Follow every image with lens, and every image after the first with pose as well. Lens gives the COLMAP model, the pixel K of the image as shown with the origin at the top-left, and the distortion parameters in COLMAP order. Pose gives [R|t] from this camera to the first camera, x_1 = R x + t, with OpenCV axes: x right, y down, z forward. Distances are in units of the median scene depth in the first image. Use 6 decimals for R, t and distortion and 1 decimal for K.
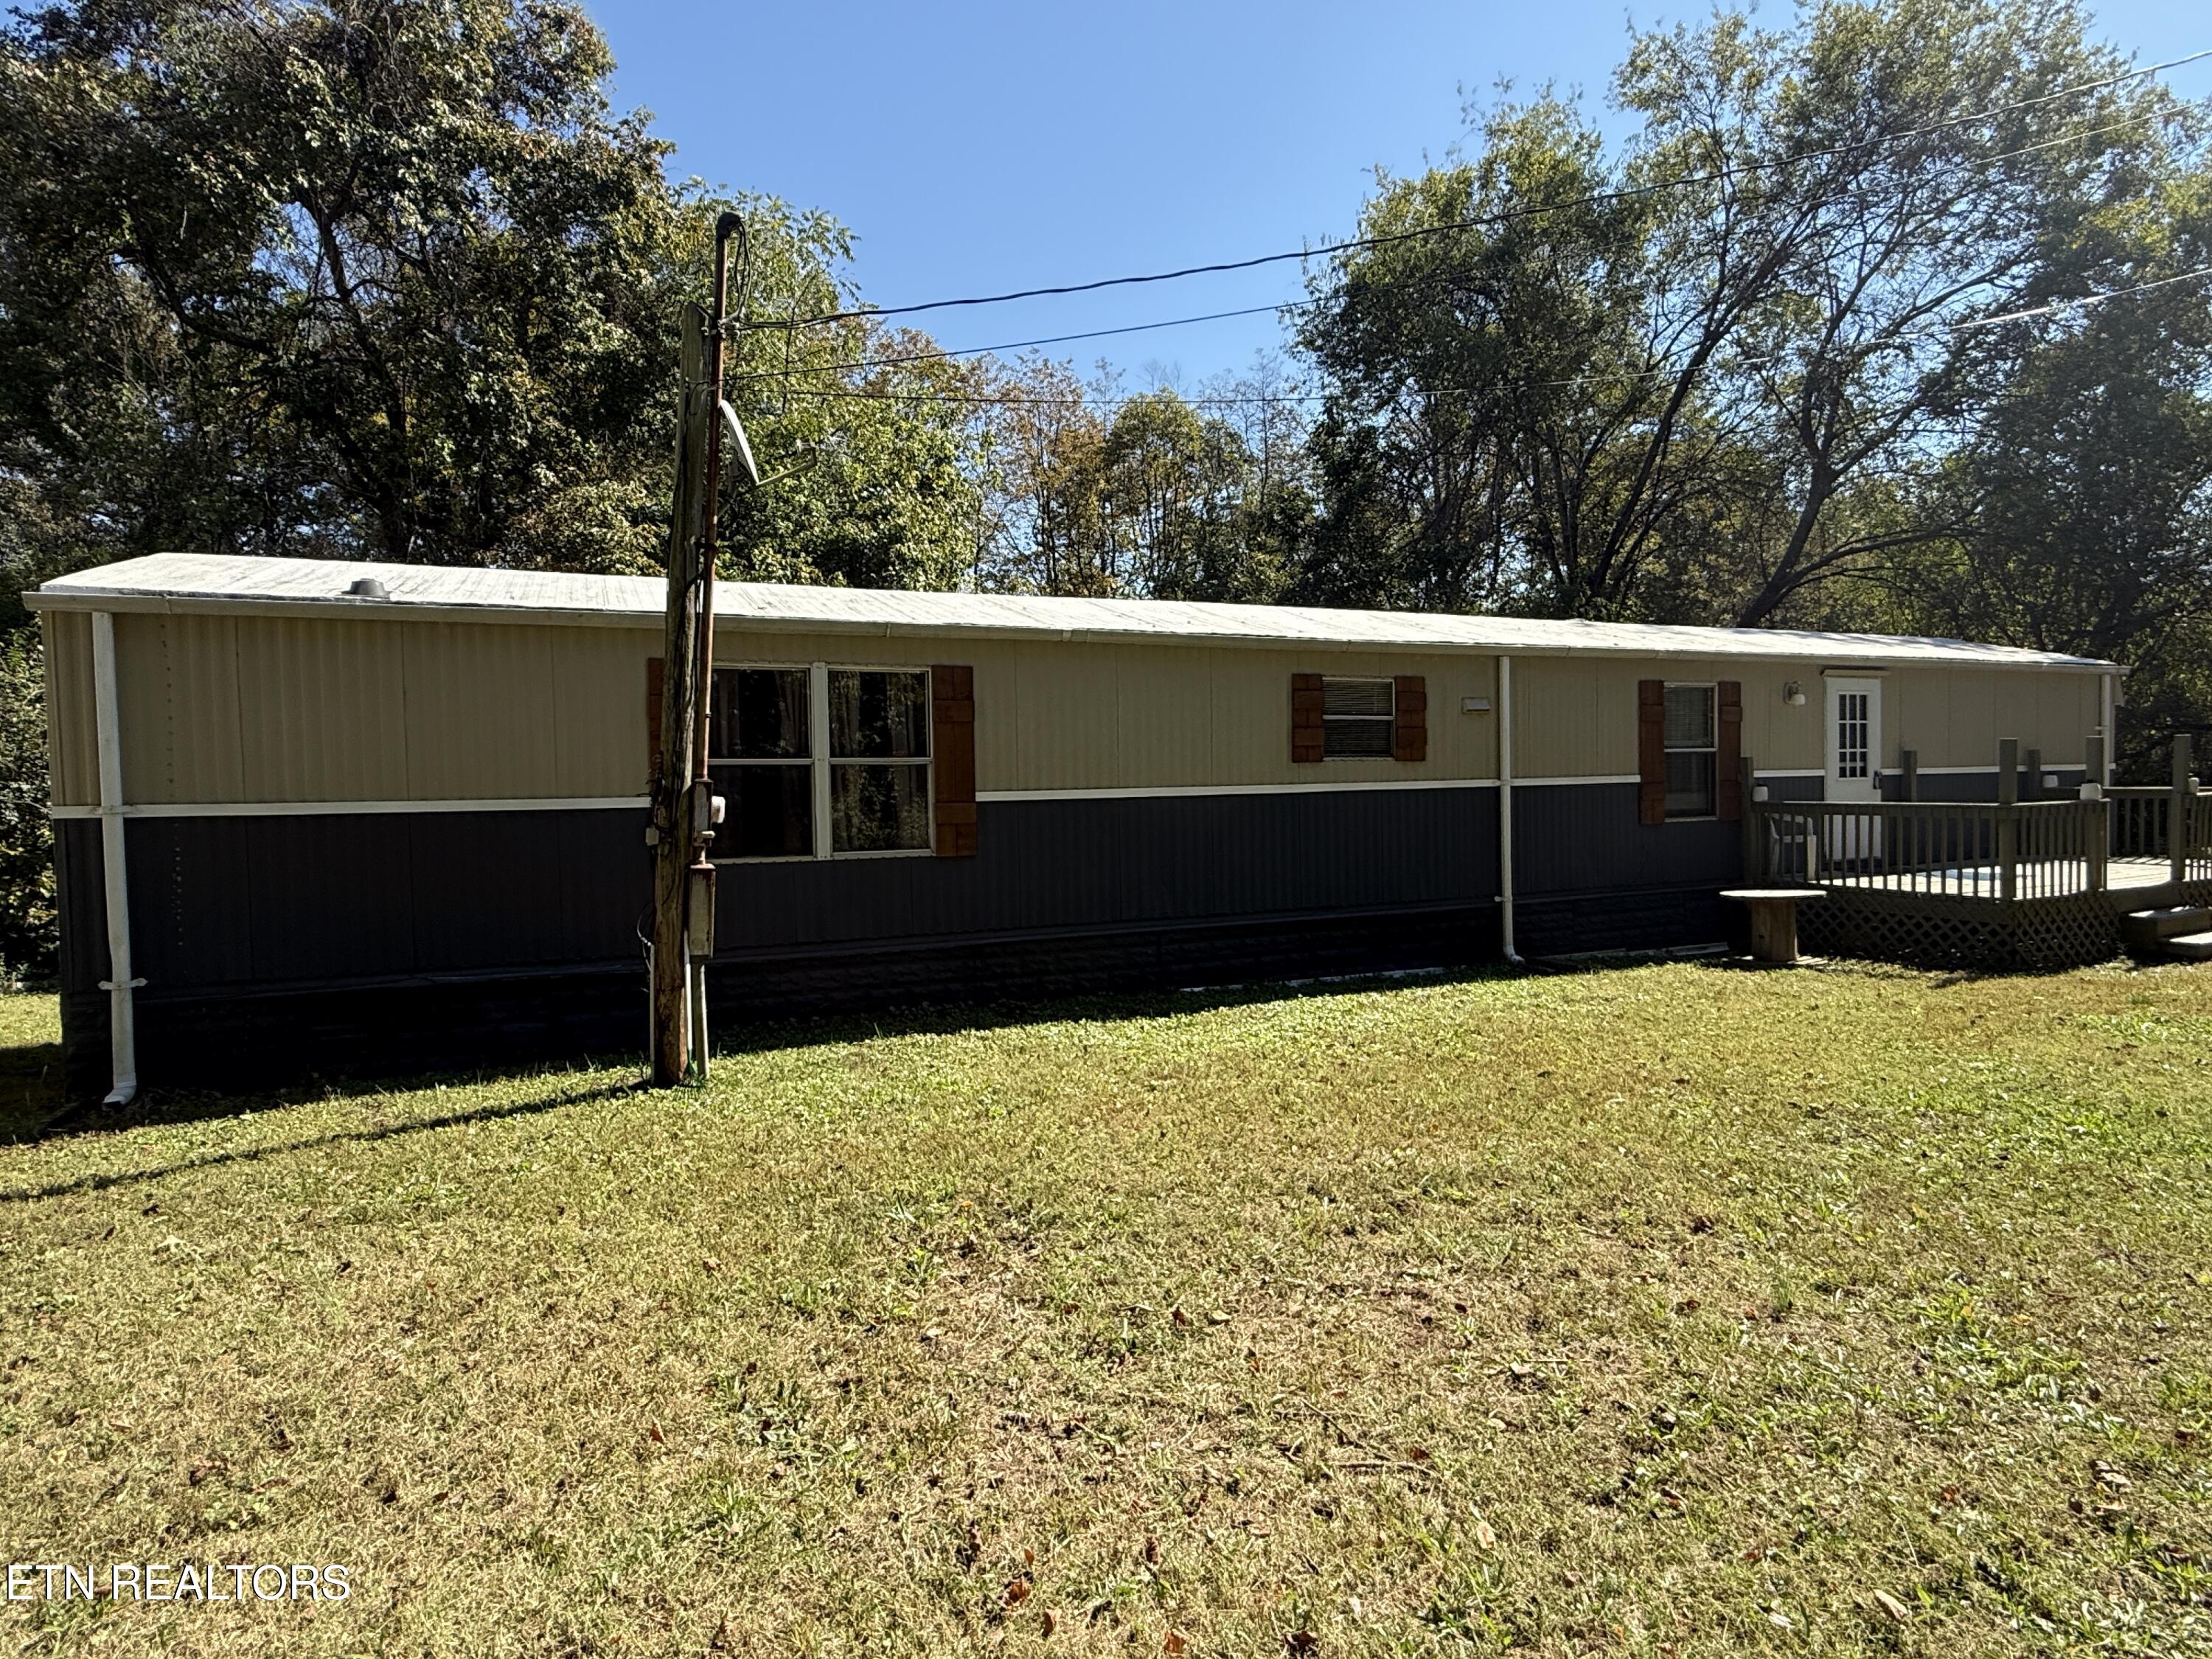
lens RADIAL K [[1153.0, 0, 1107.6], [0, 1153.0, 834.2], [0, 0, 1]] dist [0.006007, 0.000640]
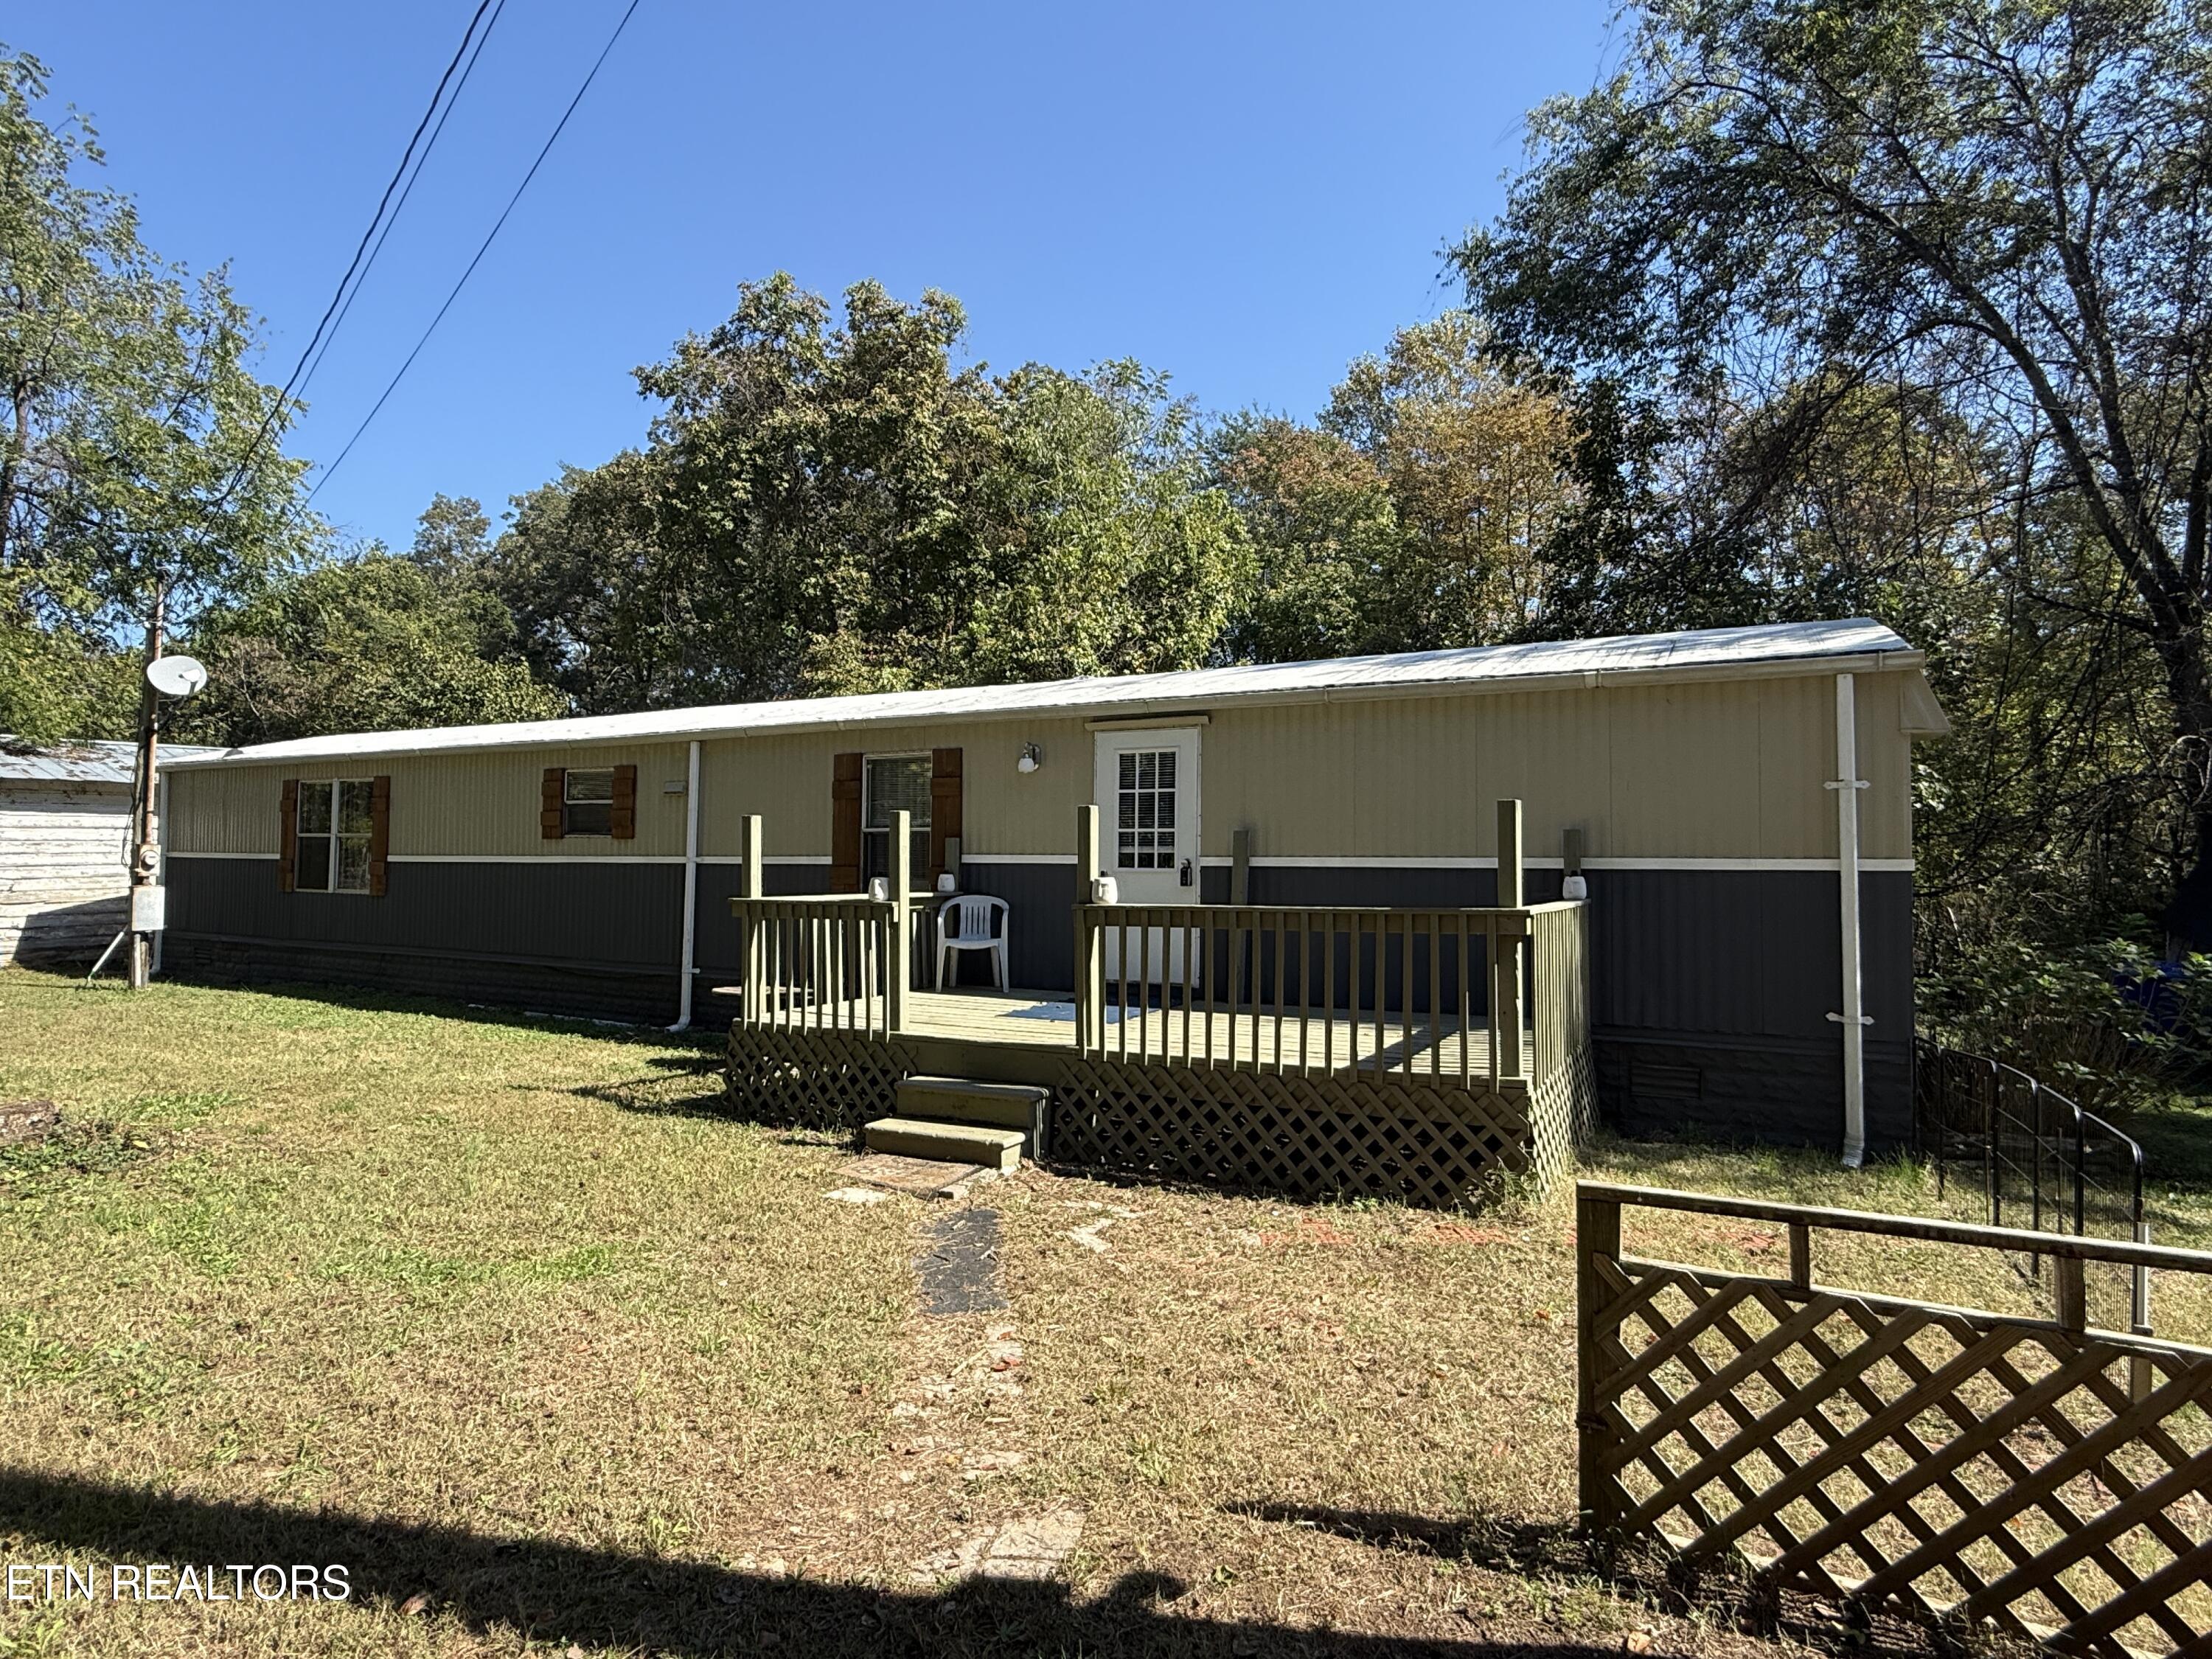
lens RADIAL K [[1153.0, 0, 1108.1], [0, 1153.0, 819.2], [0, 0, 1]] dist [0.006007, 0.000640]
pose [[0.616482, 0.001768, -0.787367, 1.322796], [-0.047888, 0.998230, -0.035254, -0.059003], [0.785911, 0.059439, 0.615476, 0.602990]]
